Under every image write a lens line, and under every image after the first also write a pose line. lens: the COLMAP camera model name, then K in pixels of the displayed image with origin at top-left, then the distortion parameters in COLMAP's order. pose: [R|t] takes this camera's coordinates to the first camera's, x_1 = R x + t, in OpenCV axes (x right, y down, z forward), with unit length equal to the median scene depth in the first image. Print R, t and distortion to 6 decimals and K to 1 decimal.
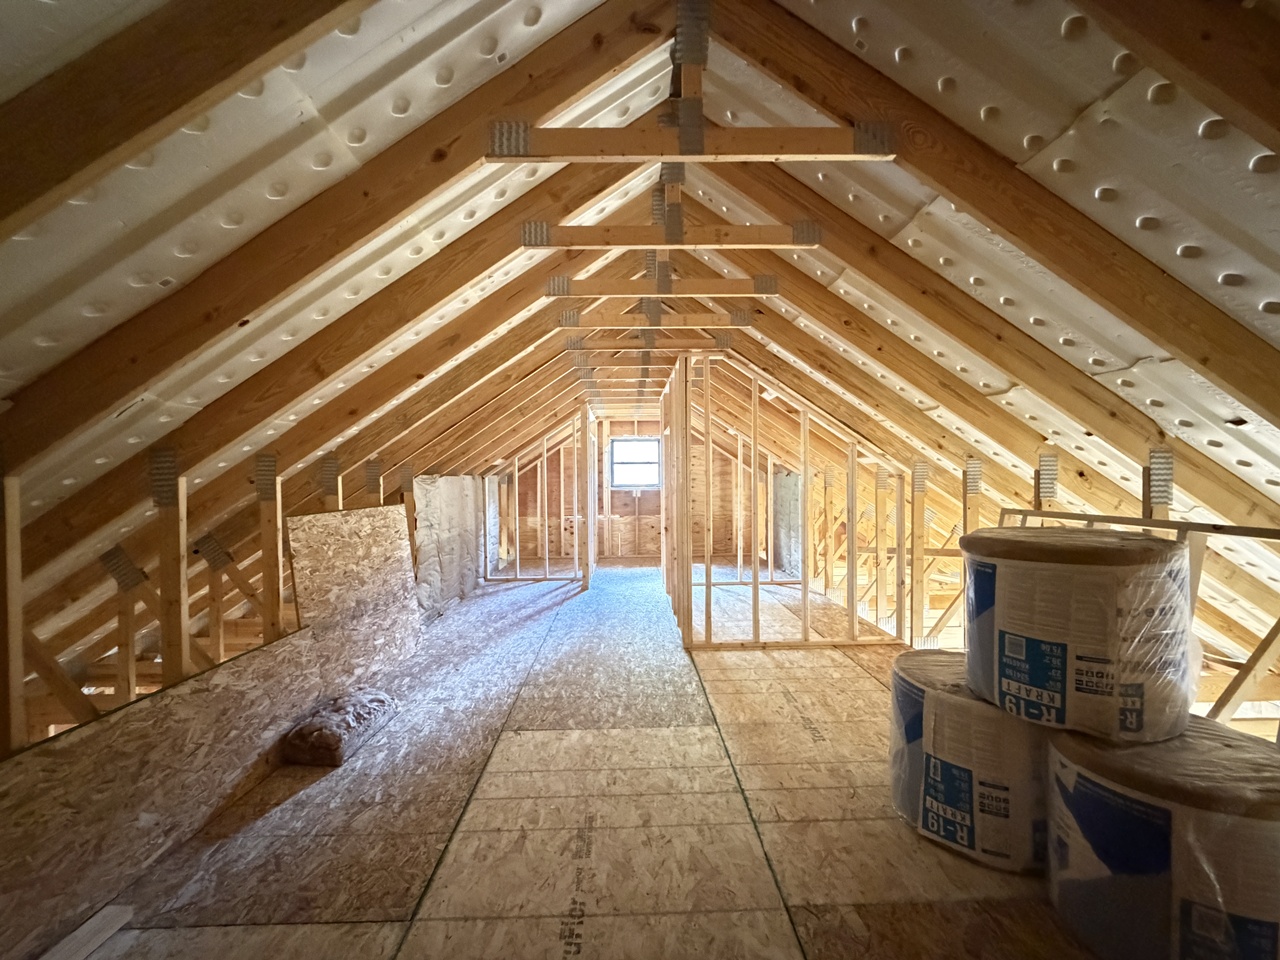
lens RADIAL K [[507.8, 0, 635.7], [0, 507.8, 482.7], [0, 0, 1]] dist [-0.000439, 0.000070]
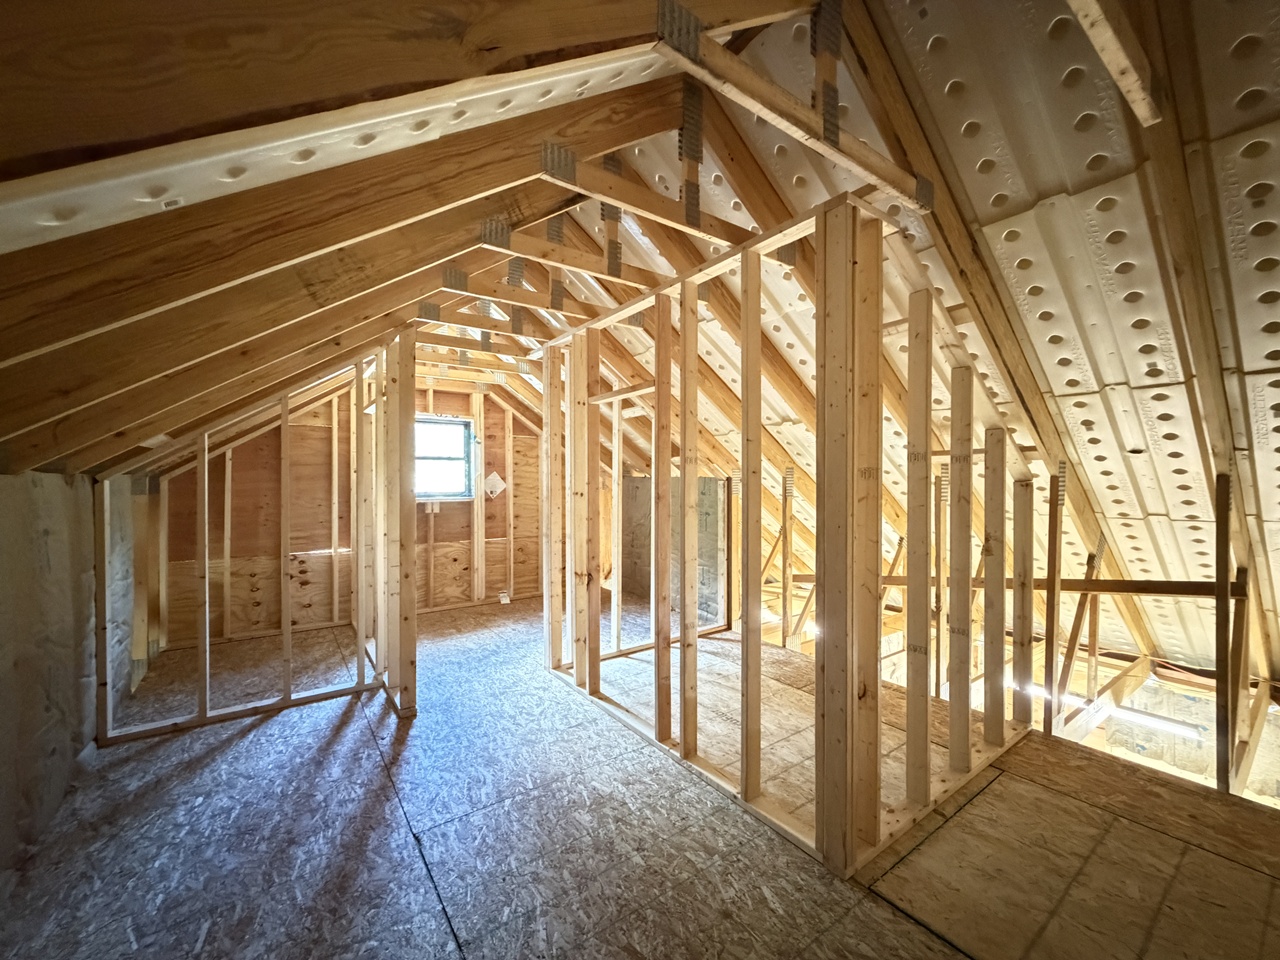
lens RADIAL K [[507.8, 0, 640.7], [0, 507.8, 479.7], [0, 0, 1]] dist [-0.000439, 0.000070]
pose [[0.825486, 0.007918, 0.564367, -0.175603], [0.001023, 0.999879, -0.015524, -0.003787], [-0.564422, 0.013392, 0.825378, 0.444667]]
